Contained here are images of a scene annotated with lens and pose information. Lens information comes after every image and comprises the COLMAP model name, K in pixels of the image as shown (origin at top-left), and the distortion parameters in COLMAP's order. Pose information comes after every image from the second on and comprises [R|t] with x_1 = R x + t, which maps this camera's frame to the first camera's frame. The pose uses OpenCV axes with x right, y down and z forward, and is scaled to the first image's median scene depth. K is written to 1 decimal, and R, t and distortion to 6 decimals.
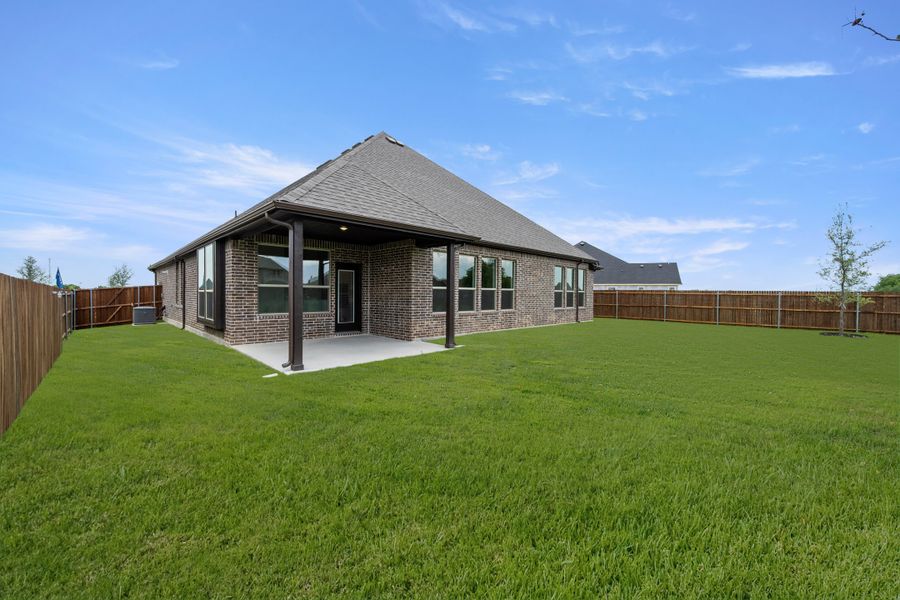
lens RADIAL K [[360.7, 0, 450.0], [0, 360.7, 300.0], [0, 0, 1]] dist [-0.000373, 0.000065]
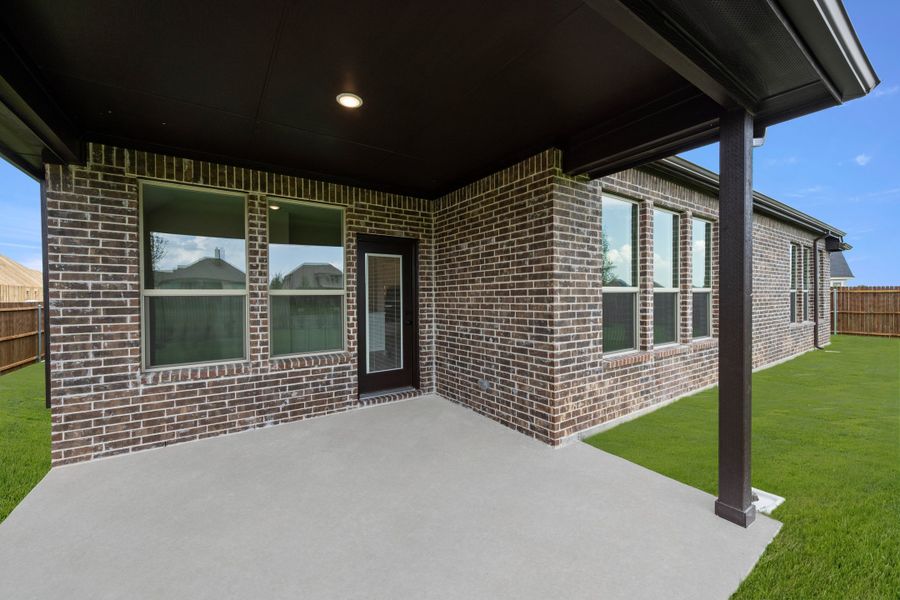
lens RADIAL K [[360.7, 0, 450.0], [0, 360.7, 300.0], [0, 0, 1]] dist [-0.000373, 0.000065]
pose [[0.984248, -0.015623, -0.176101, -0.133533], [0.014704, 0.999871, -0.006522, -0.022589], [0.176181, 0.003830, 0.984350, 0.596311]]
